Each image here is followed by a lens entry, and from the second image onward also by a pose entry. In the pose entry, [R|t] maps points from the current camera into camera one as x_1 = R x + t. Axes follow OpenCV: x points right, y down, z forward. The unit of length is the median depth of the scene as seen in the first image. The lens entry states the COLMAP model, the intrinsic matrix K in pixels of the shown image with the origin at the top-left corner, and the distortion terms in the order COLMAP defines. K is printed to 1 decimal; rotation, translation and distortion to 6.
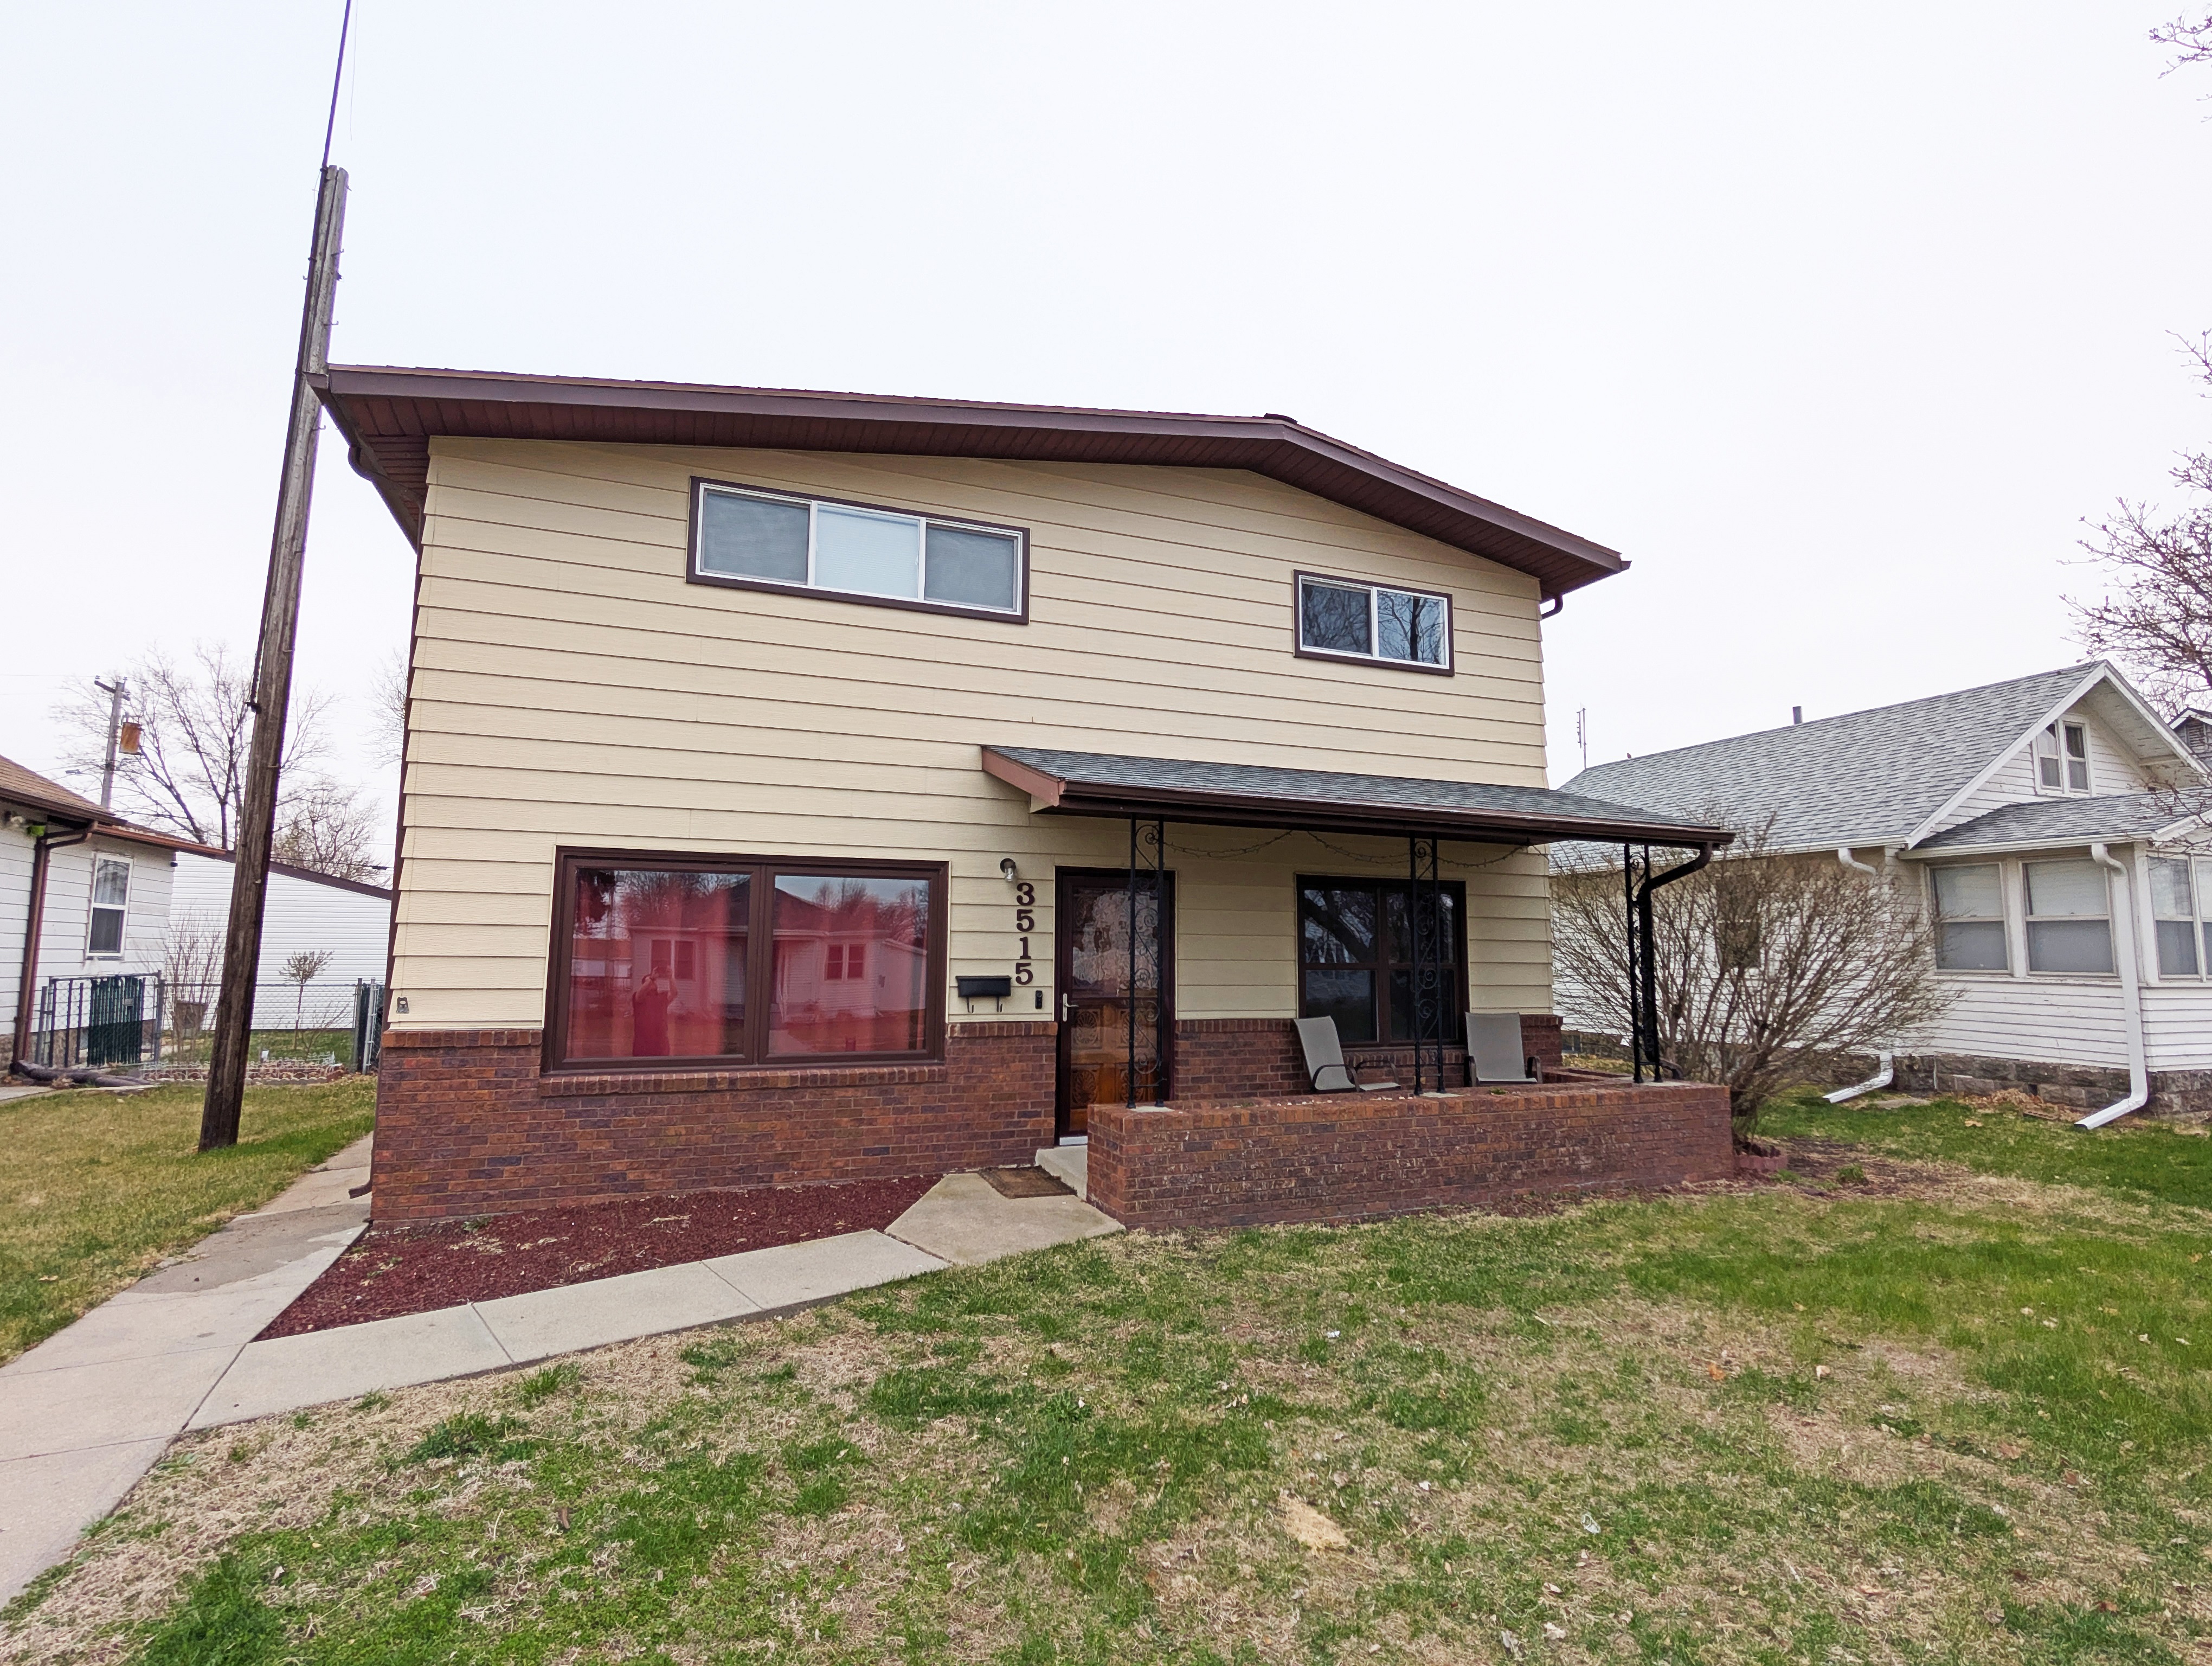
lens RADIAL K [[1131.2, 0, 1087.6], [0, 1131.2, 827.3], [0, 0, 1]] dist [0.001927, -0.001430]
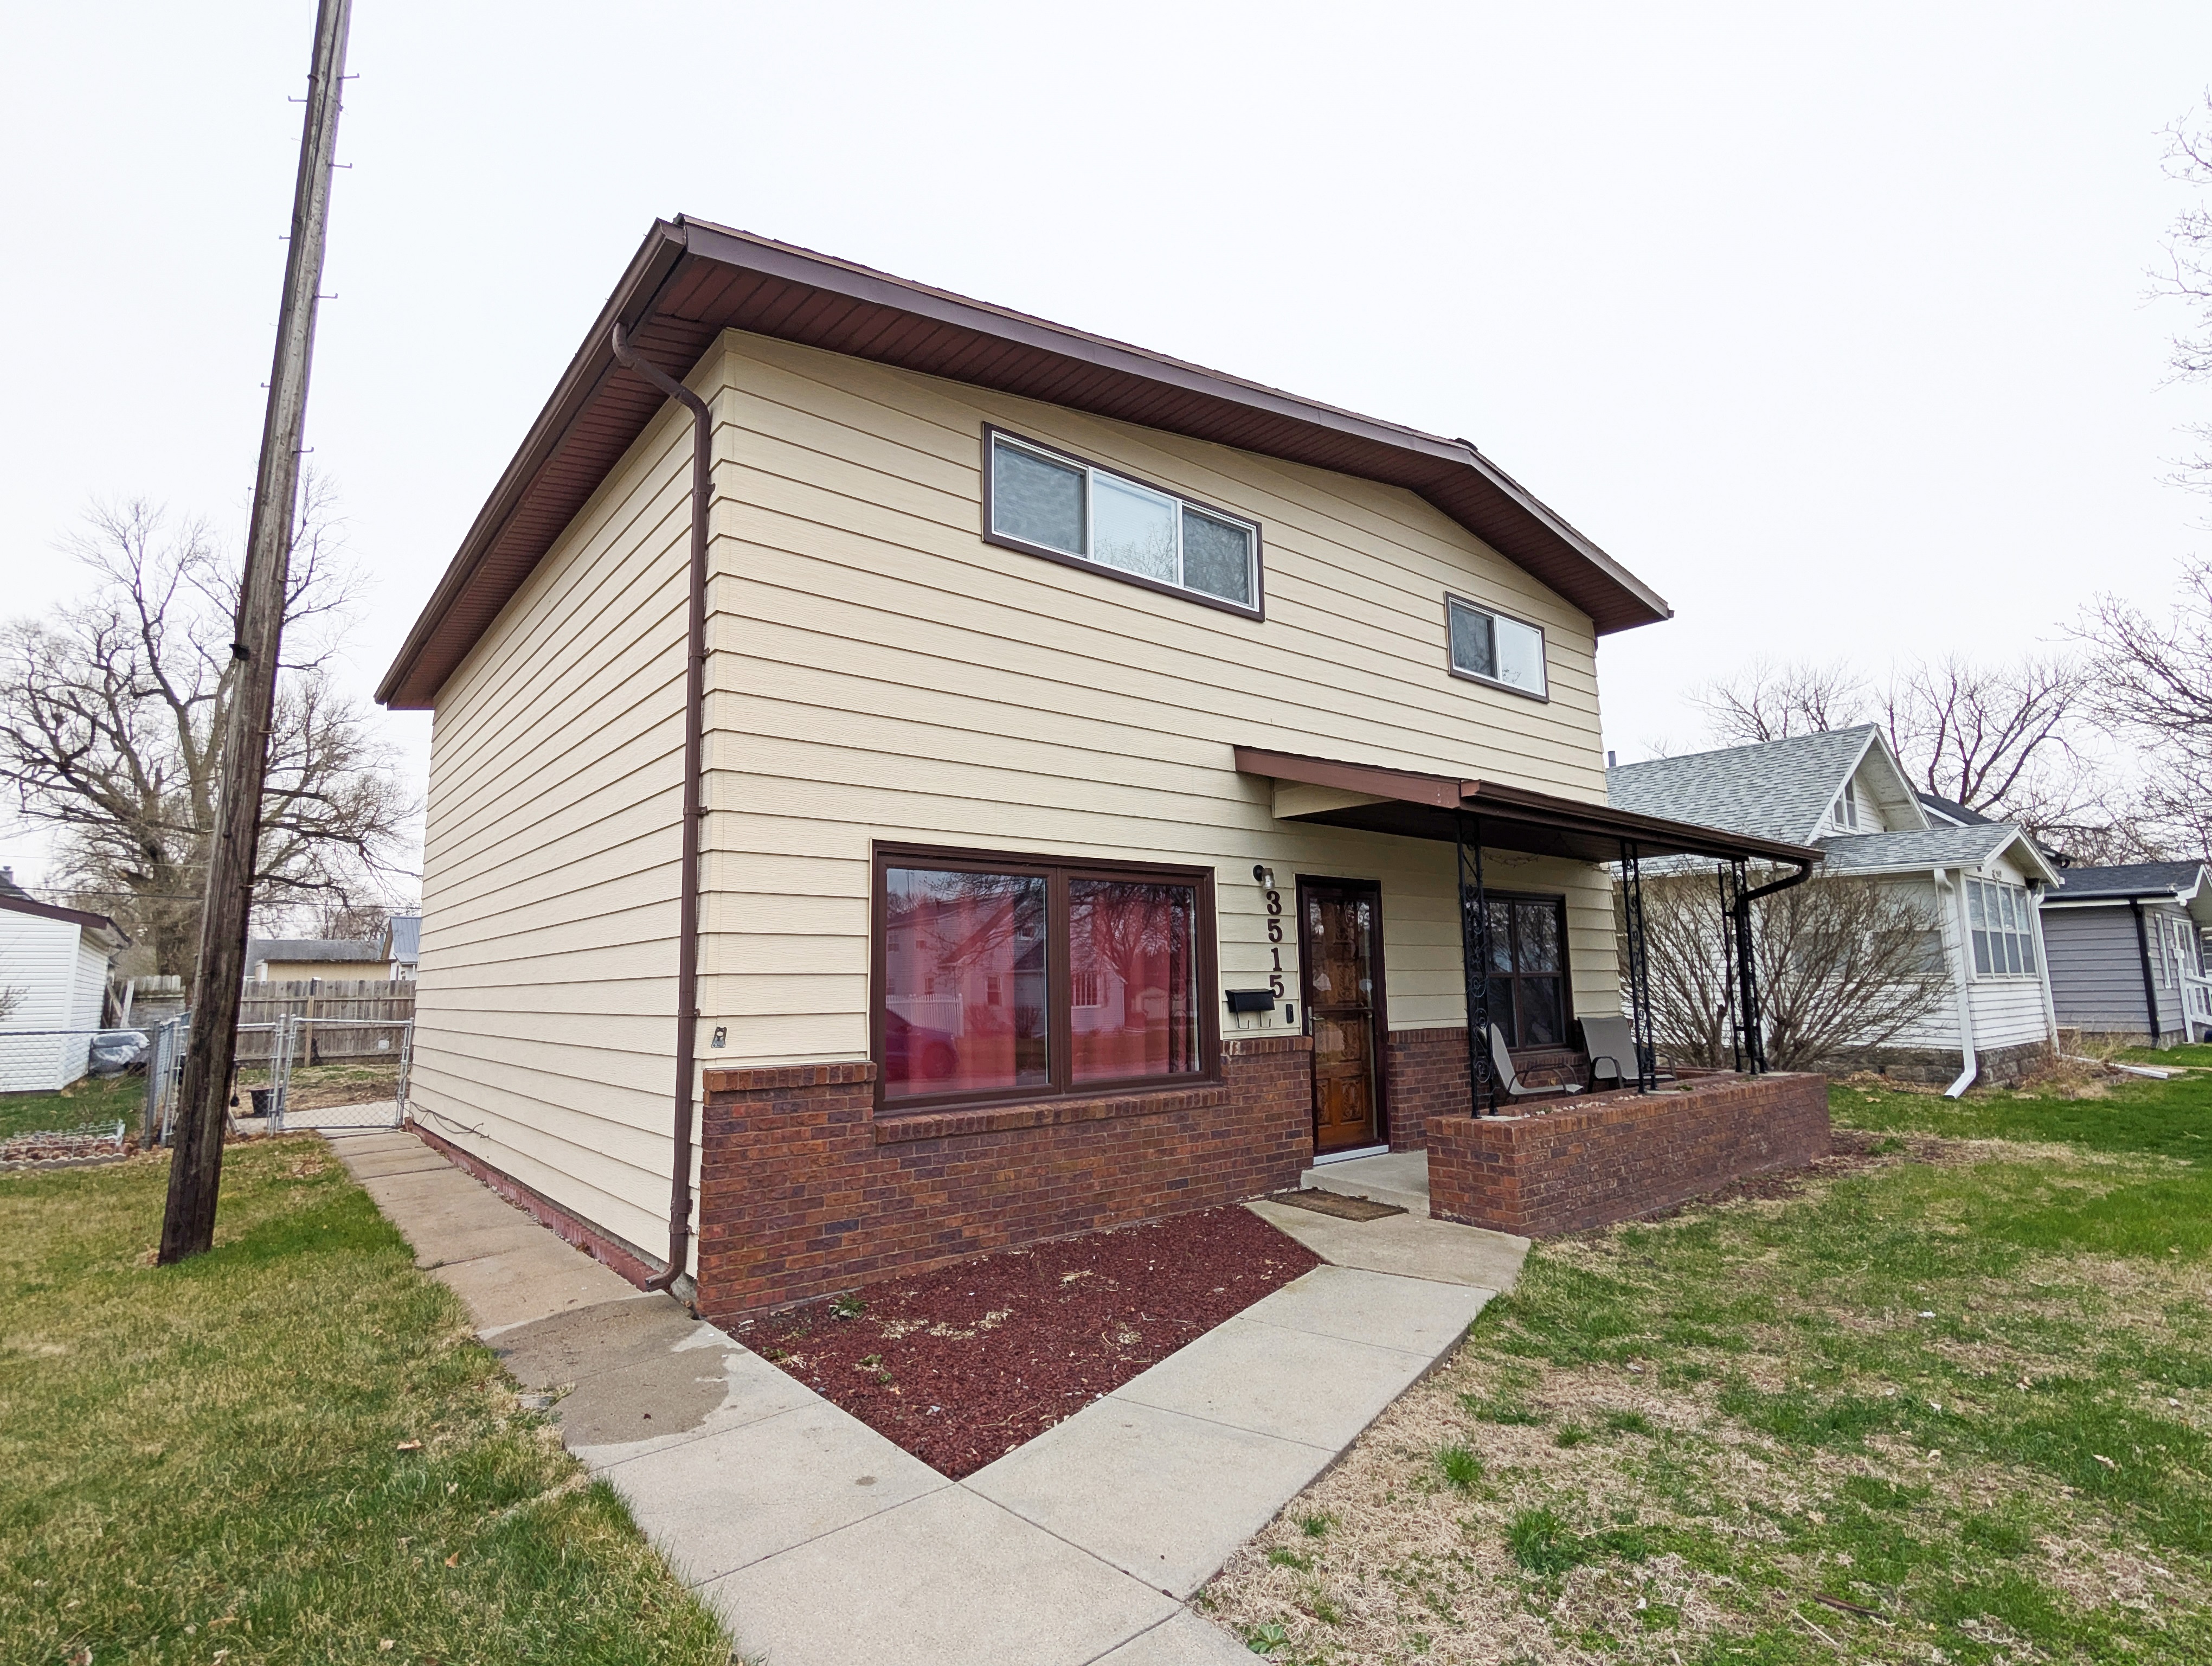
lens RADIAL K [[1131.2, 0, 1095.7], [0, 1131.2, 825.5], [0, 0, 1]] dist [0.001927, -0.001430]
pose [[0.950191, 0.024750, 0.310683, -0.506257], [-0.017086, 0.999479, -0.027365, 0.022896], [-0.311199, 0.020693, 0.950119, 0.141608]]
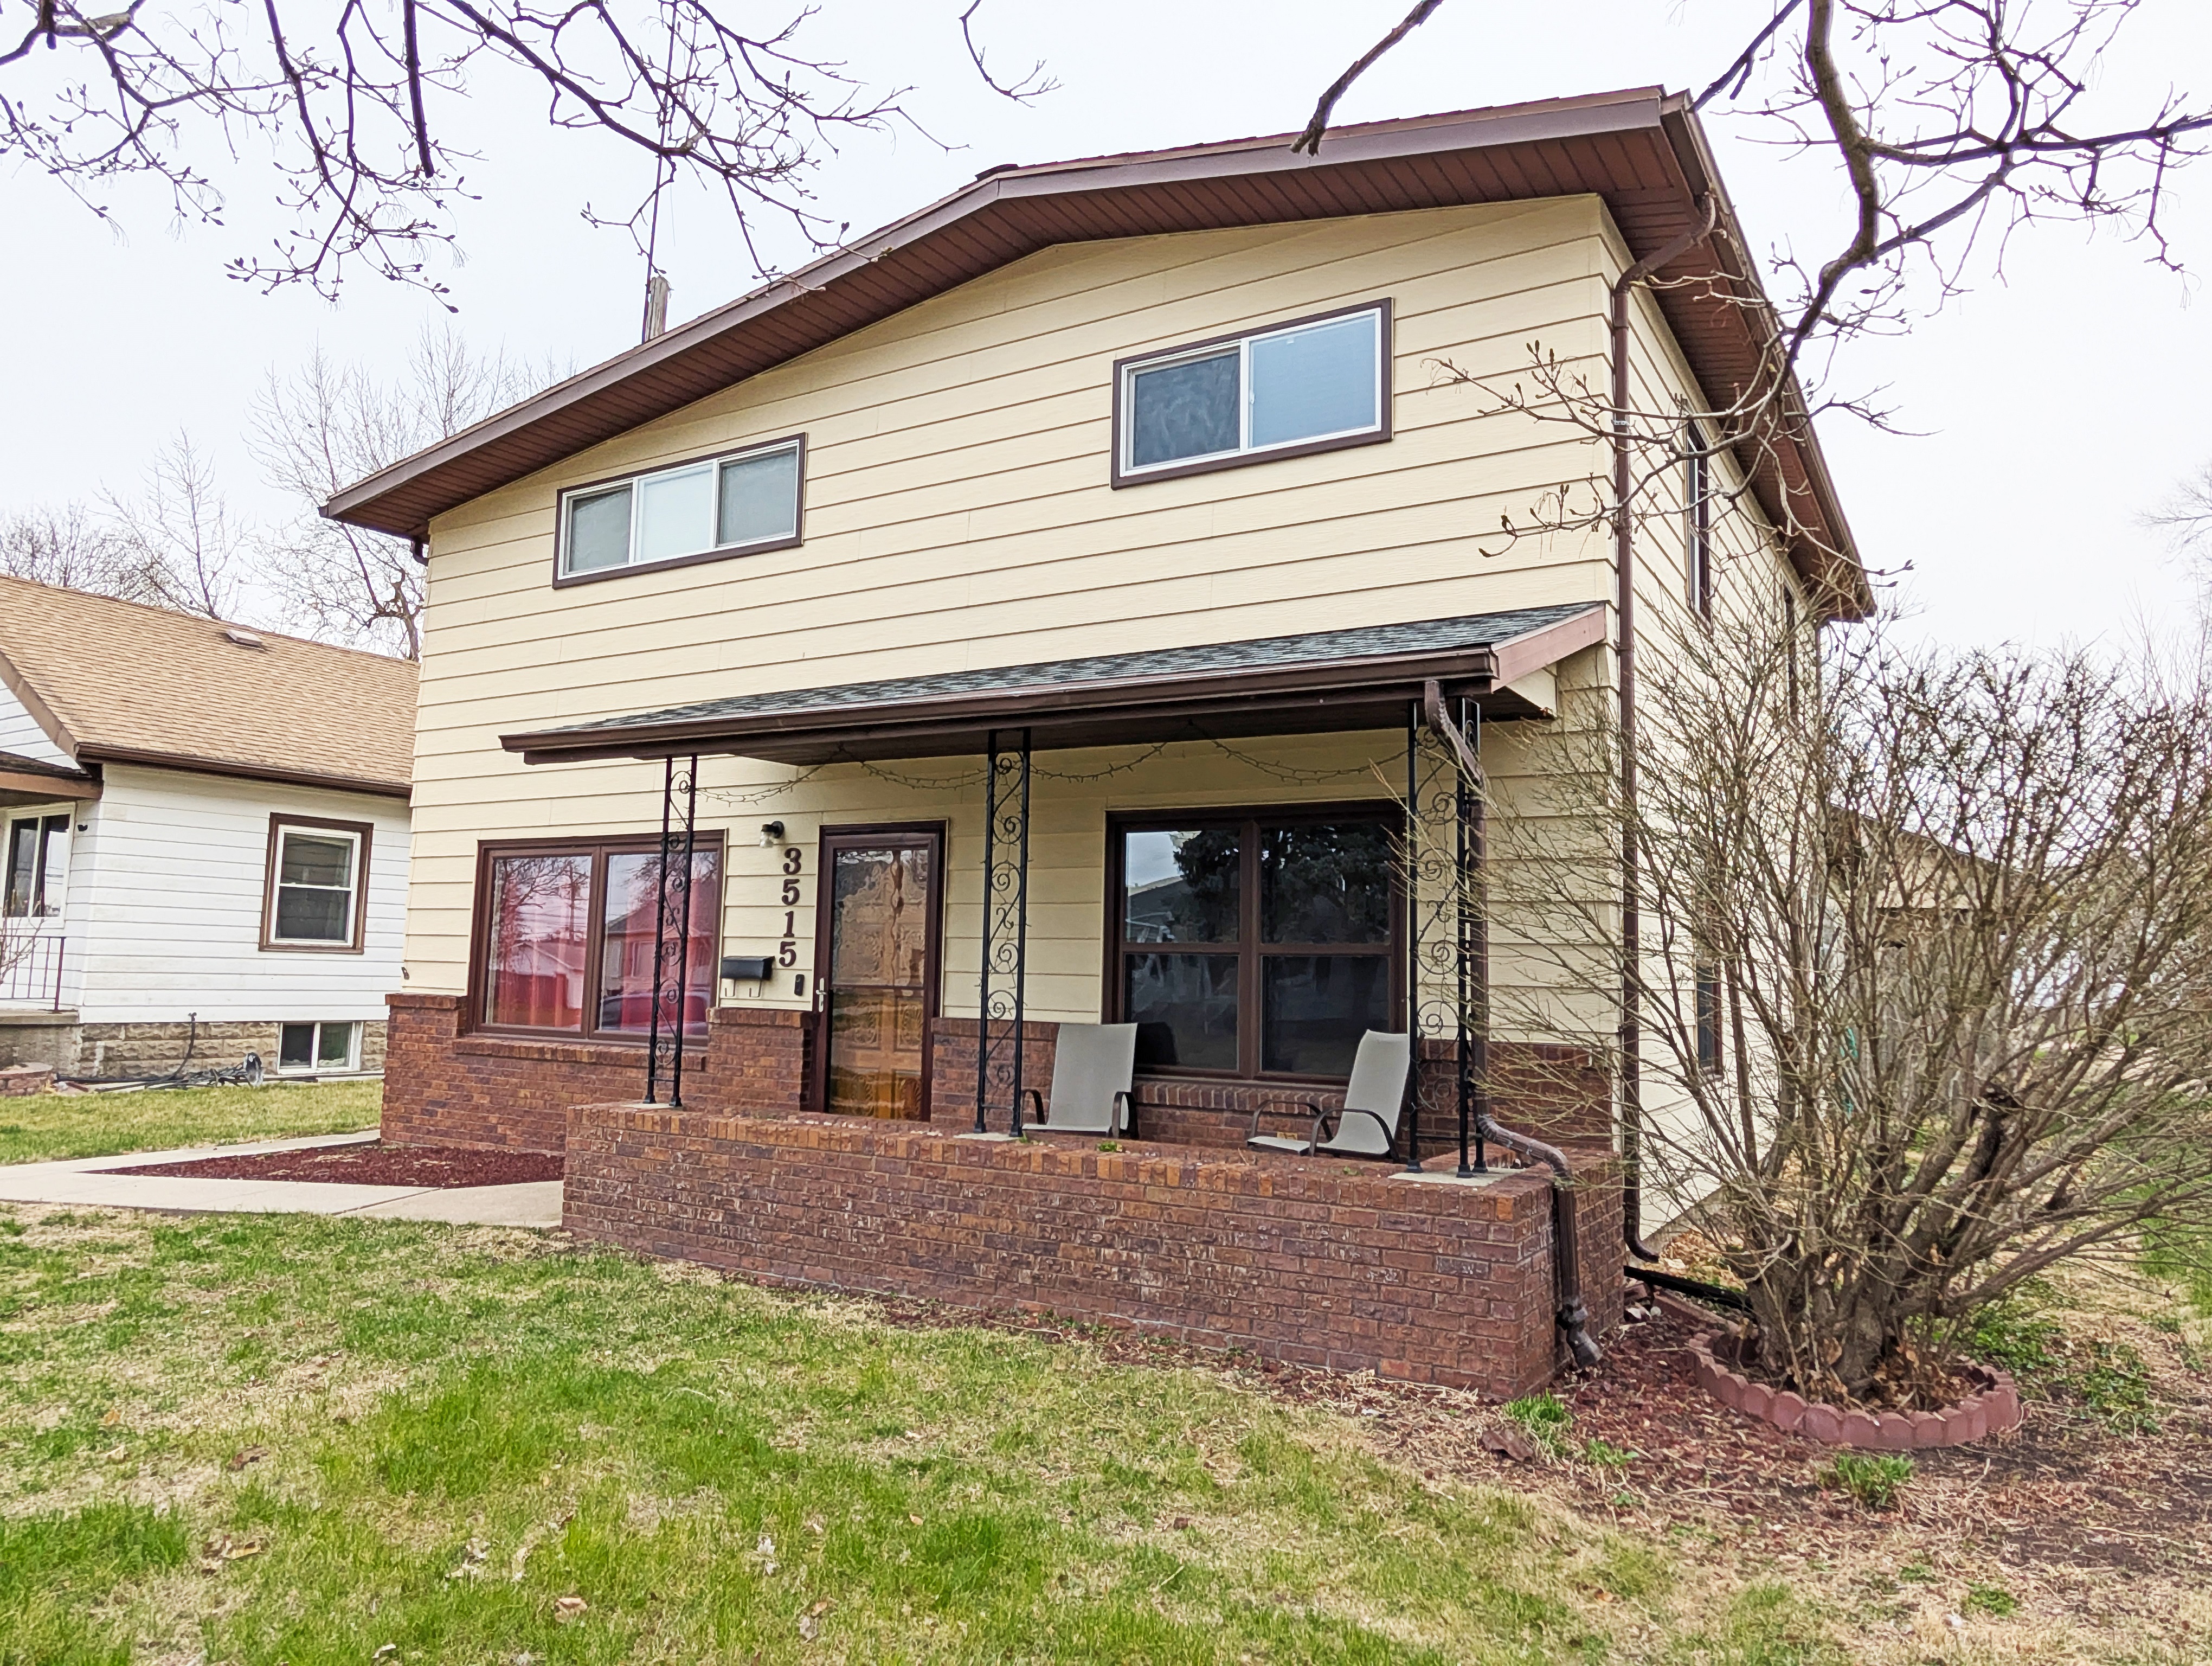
lens RADIAL K [[1470.8, 0, 1048.5], [0, 1470.8, 799.3], [0, 0, 1]] dist [-0.001923, -0.000085]
pose [[0.589311, -0.085836, -0.803333, 0.974670], [0.078831, 0.995704, -0.048562, 0.083466], [0.804051, -0.034710, 0.593546, 0.508833]]
